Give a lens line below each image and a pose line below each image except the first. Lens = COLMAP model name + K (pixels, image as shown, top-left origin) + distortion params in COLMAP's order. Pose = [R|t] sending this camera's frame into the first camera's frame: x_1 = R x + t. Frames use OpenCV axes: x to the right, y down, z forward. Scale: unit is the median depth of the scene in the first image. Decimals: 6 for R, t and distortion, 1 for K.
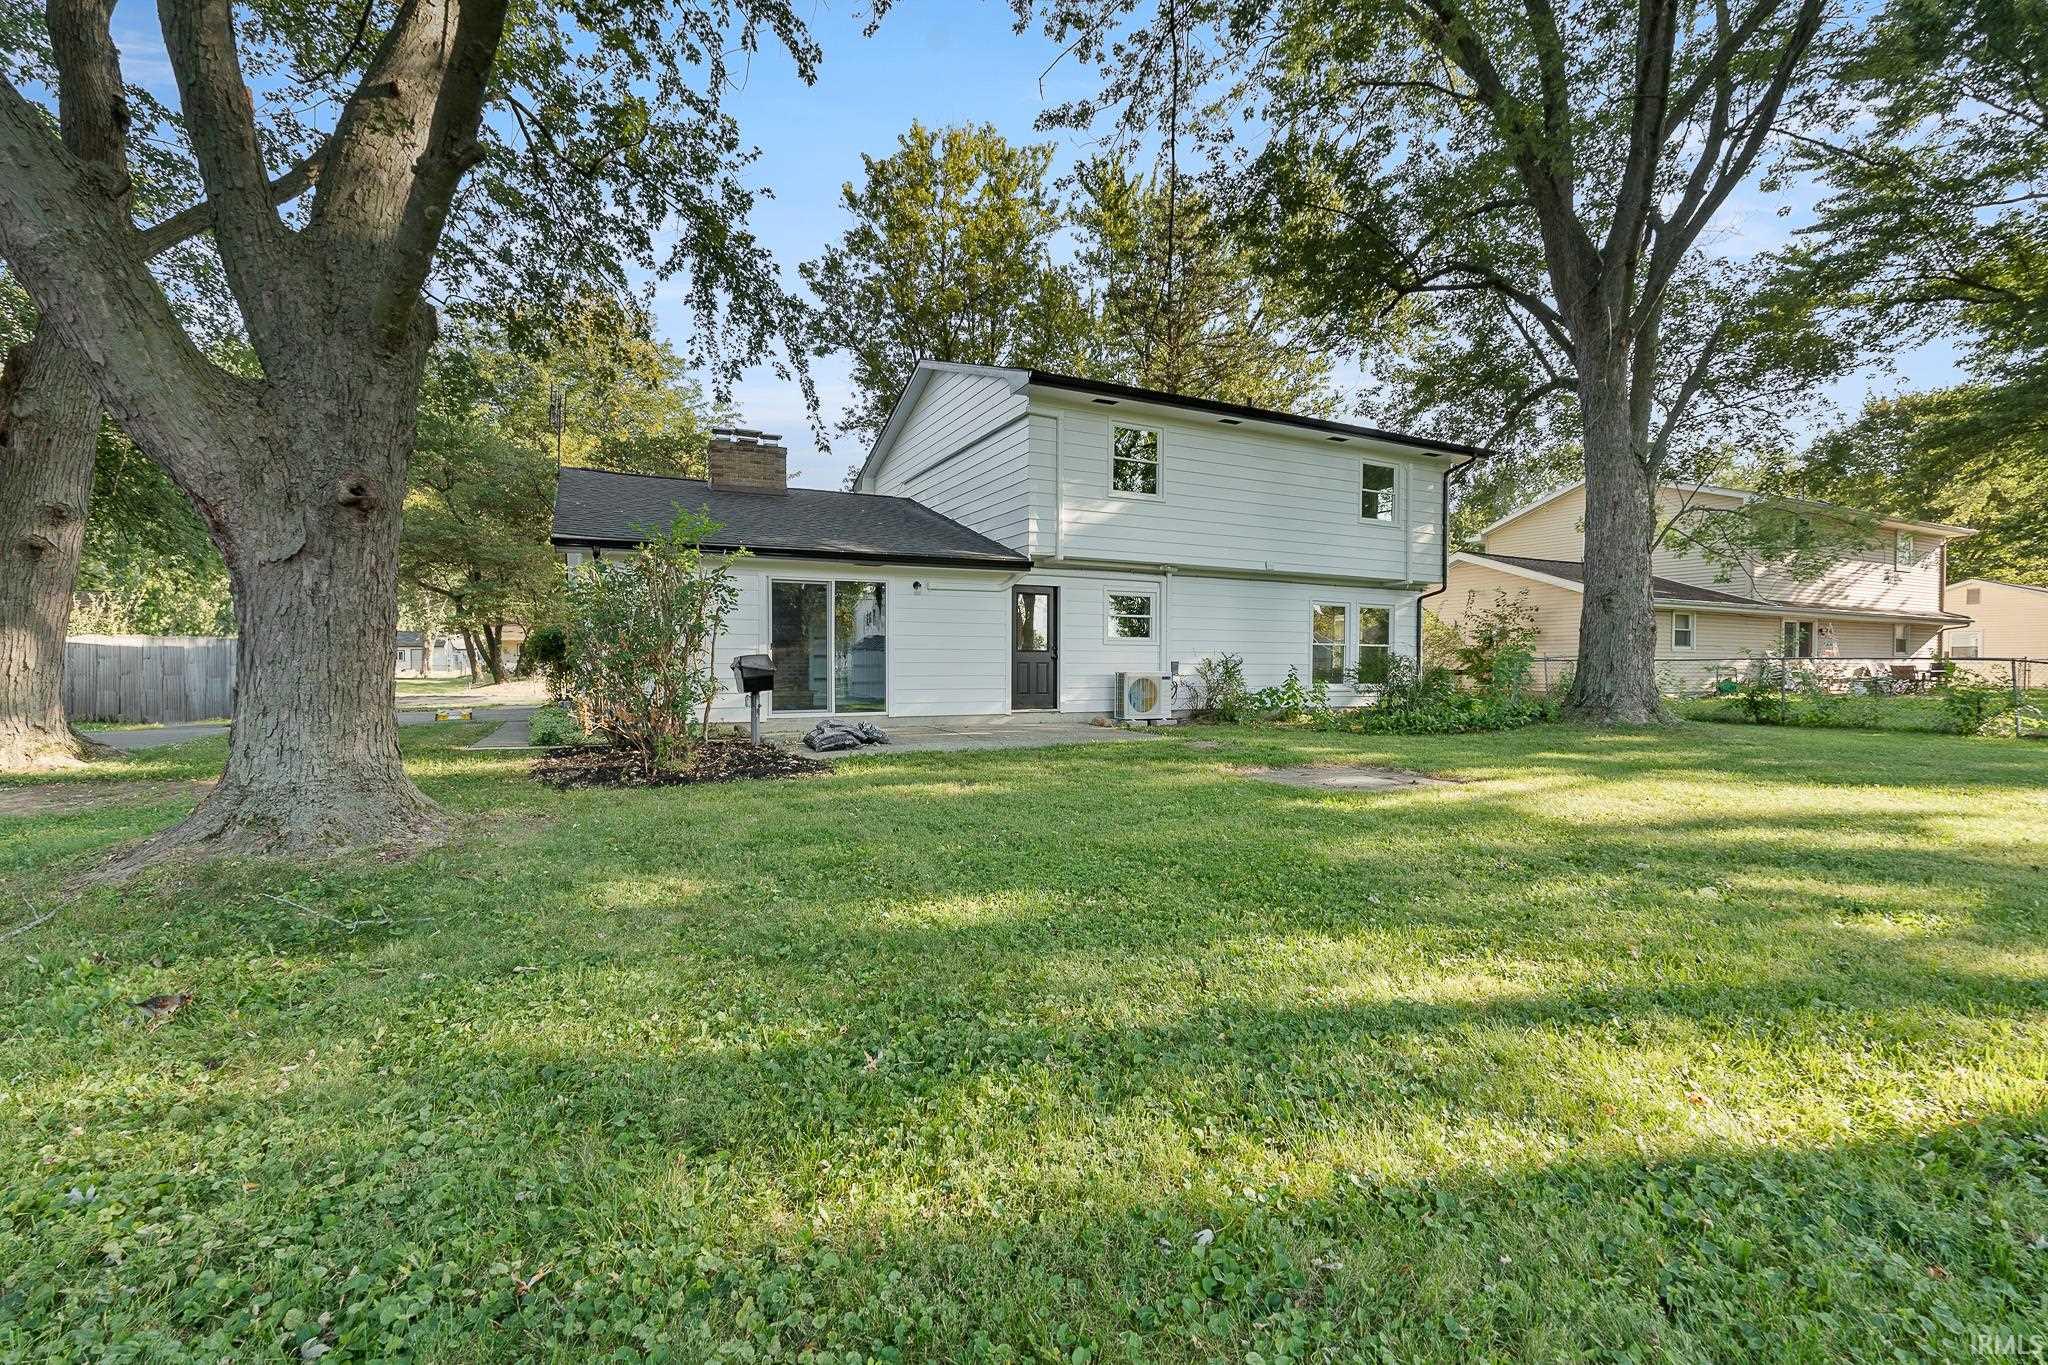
lens RADIAL K [[891.5, 0, 1029.3], [0, 891.5, 684.6], [0, 0, 1]] dist [-0.001533, -0.000049]
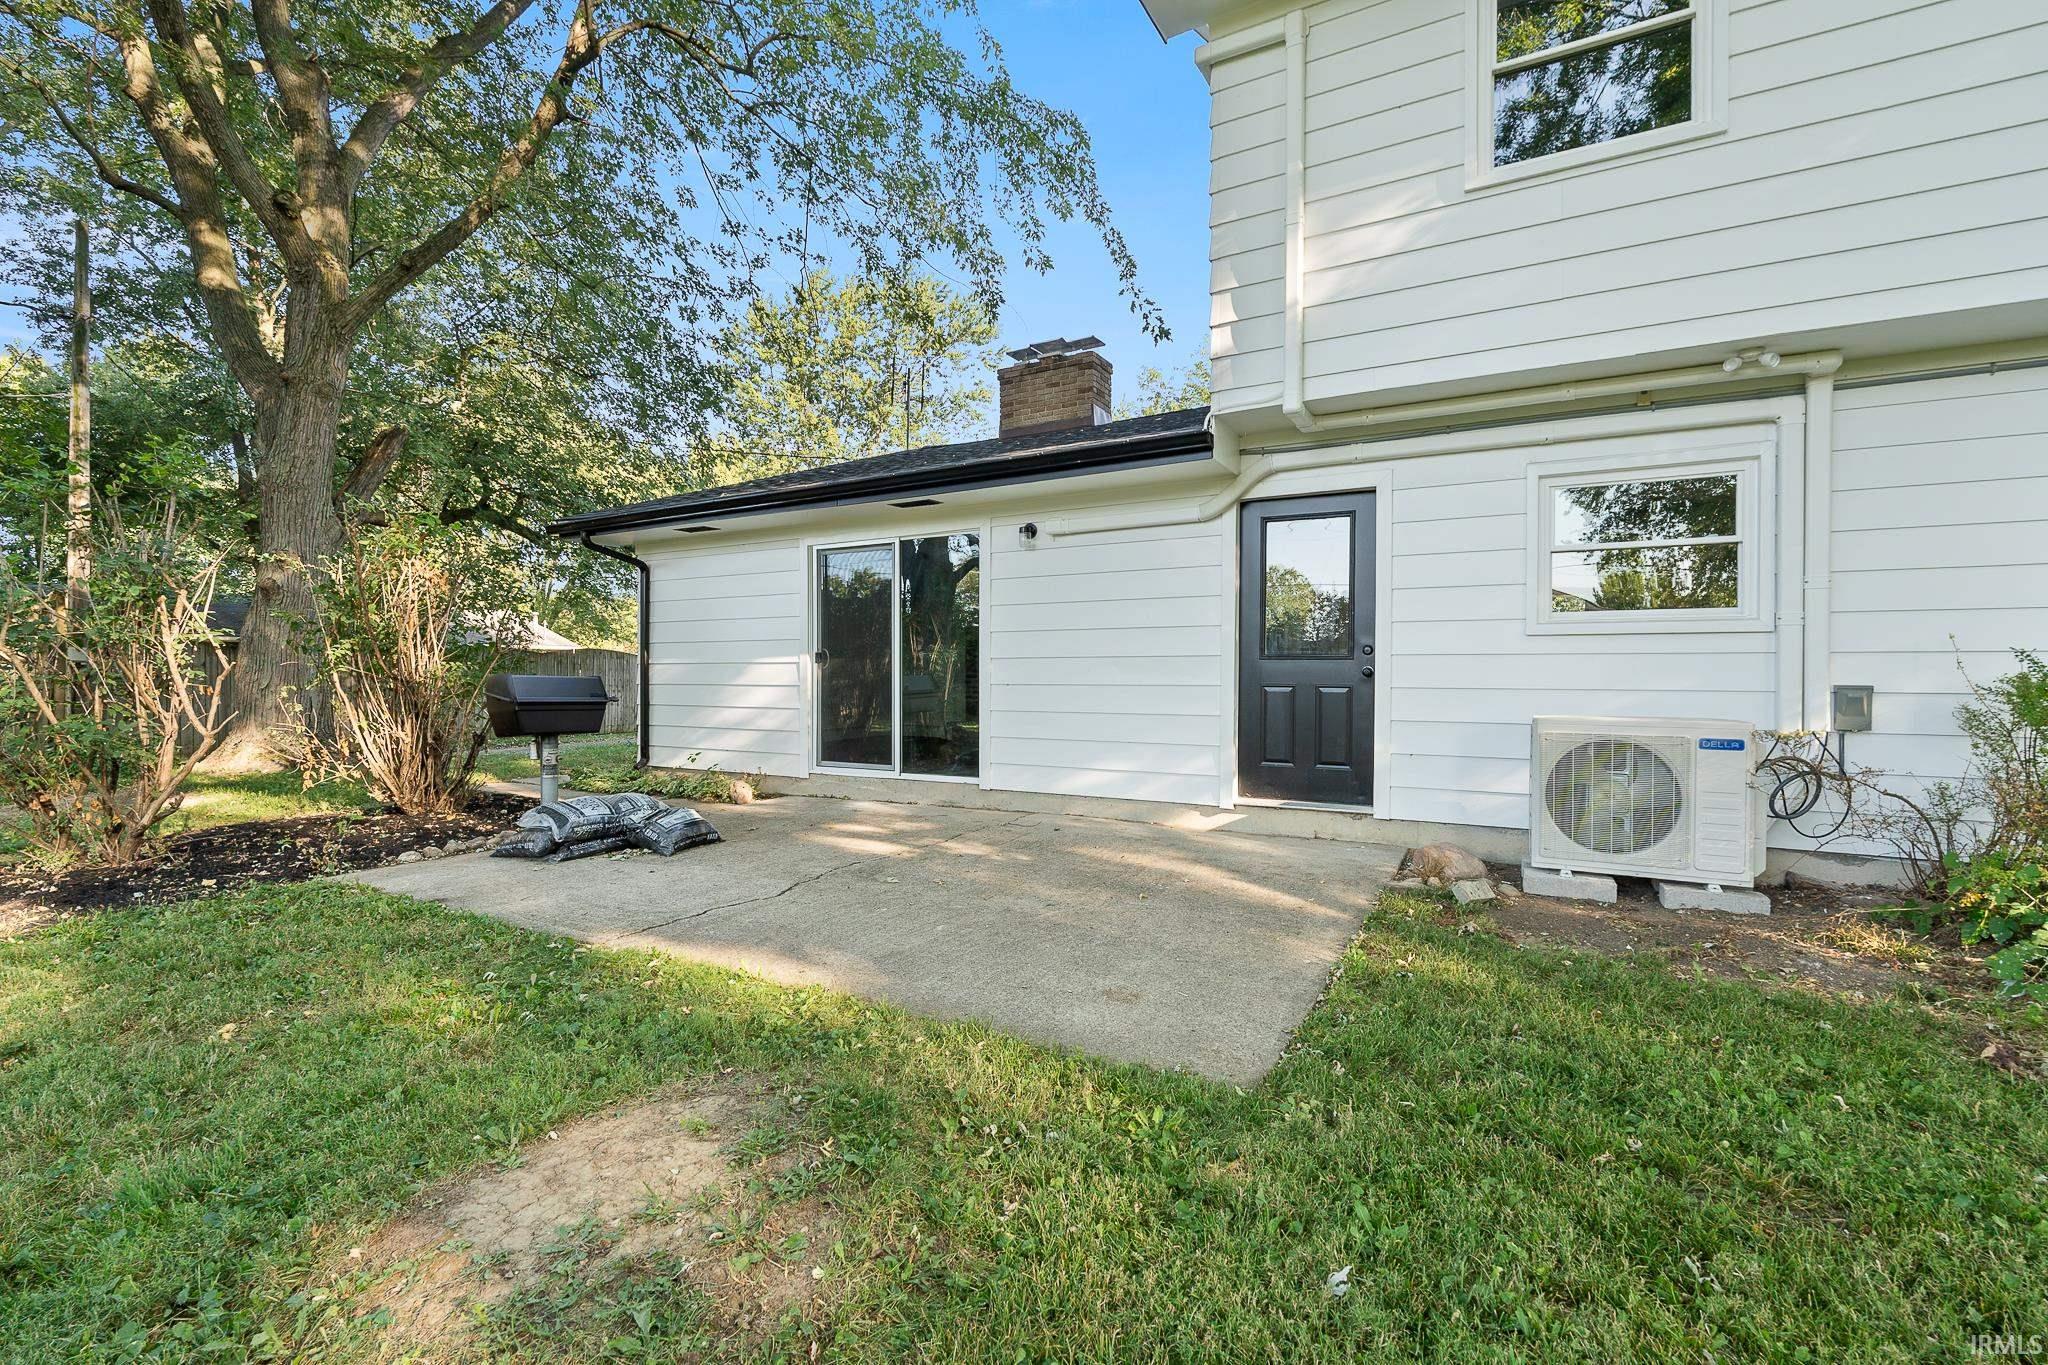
lens RADIAL K [[891.5, 0, 1029.3], [0, 891.5, 684.6], [0, 0, 1]] dist [-0.001533, -0.000049]
pose [[0.544864, 0.011067, -0.838452, 0.269912], [-0.020985, 0.999780, -0.000440, -0.021697], [0.838262, 0.017835, 0.544976, 0.654883]]
